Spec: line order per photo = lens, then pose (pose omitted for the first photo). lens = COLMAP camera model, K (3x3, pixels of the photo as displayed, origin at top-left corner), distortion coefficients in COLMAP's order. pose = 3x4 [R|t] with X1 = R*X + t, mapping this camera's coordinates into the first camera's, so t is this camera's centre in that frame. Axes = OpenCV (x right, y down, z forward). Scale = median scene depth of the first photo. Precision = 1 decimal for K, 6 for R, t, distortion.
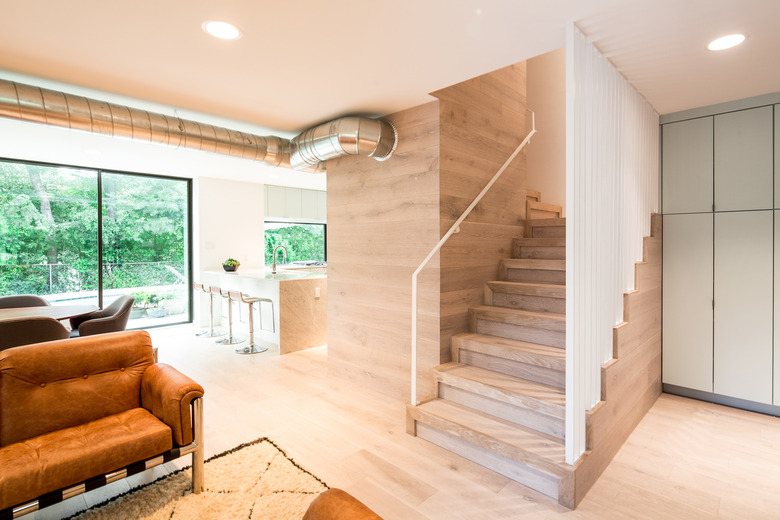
lens RADIAL K [[374.4, 0, 389.8], [0, 374.4, 247.2], [0, 0, 1]] dist [0.000701, -0.000974]
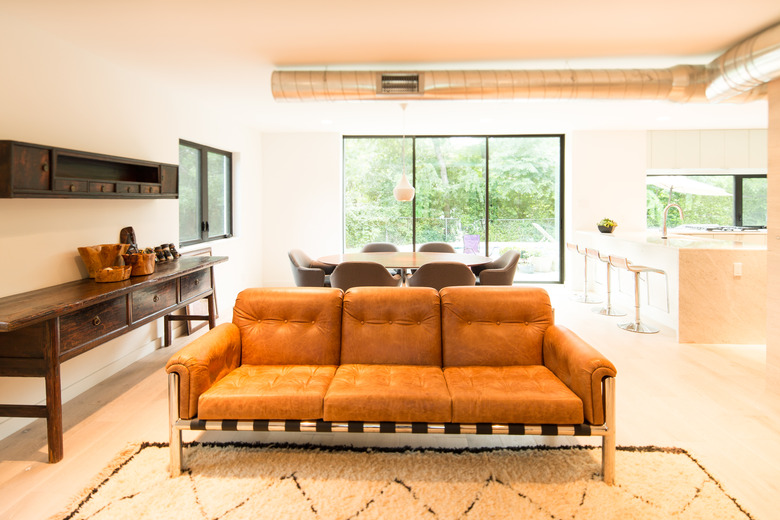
lens RADIAL K [[402.2, 0, 405.3], [0, 402.2, 207.3], [0, 0, 1]] dist [-0.000342, -0.000950]
pose [[0.674947, 0.010732, -0.737789, -0.090218], [-0.007744, 0.999942, 0.007460, 0.000599], [0.737826, 0.000679, 0.674991, 0.004472]]
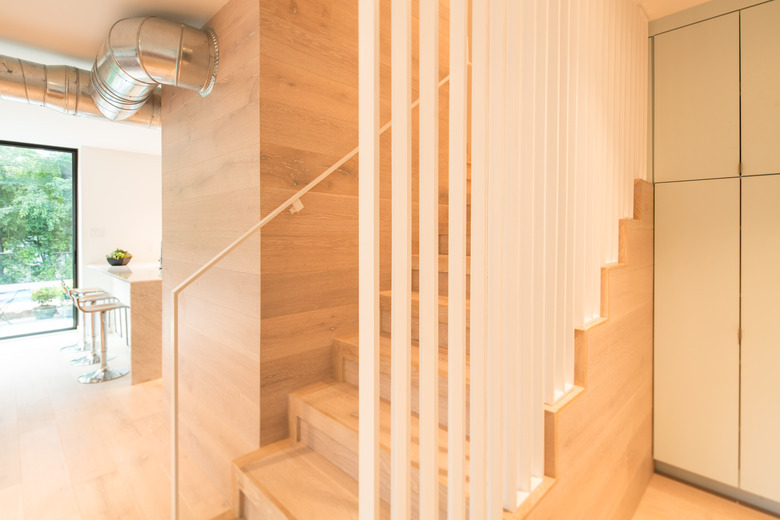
lens RADIAL K [[382.4, 0, 392.0], [0, 382.4, 233.6], [0, 0, 1]] dist [-0.001243, -0.000392]
pose [[0.999848, 0.000016, 0.017437, 0.290519], [0.000002, 0.999999, -0.001042, -0.004381], [-0.017437, 0.001042, 0.999847, 0.384990]]
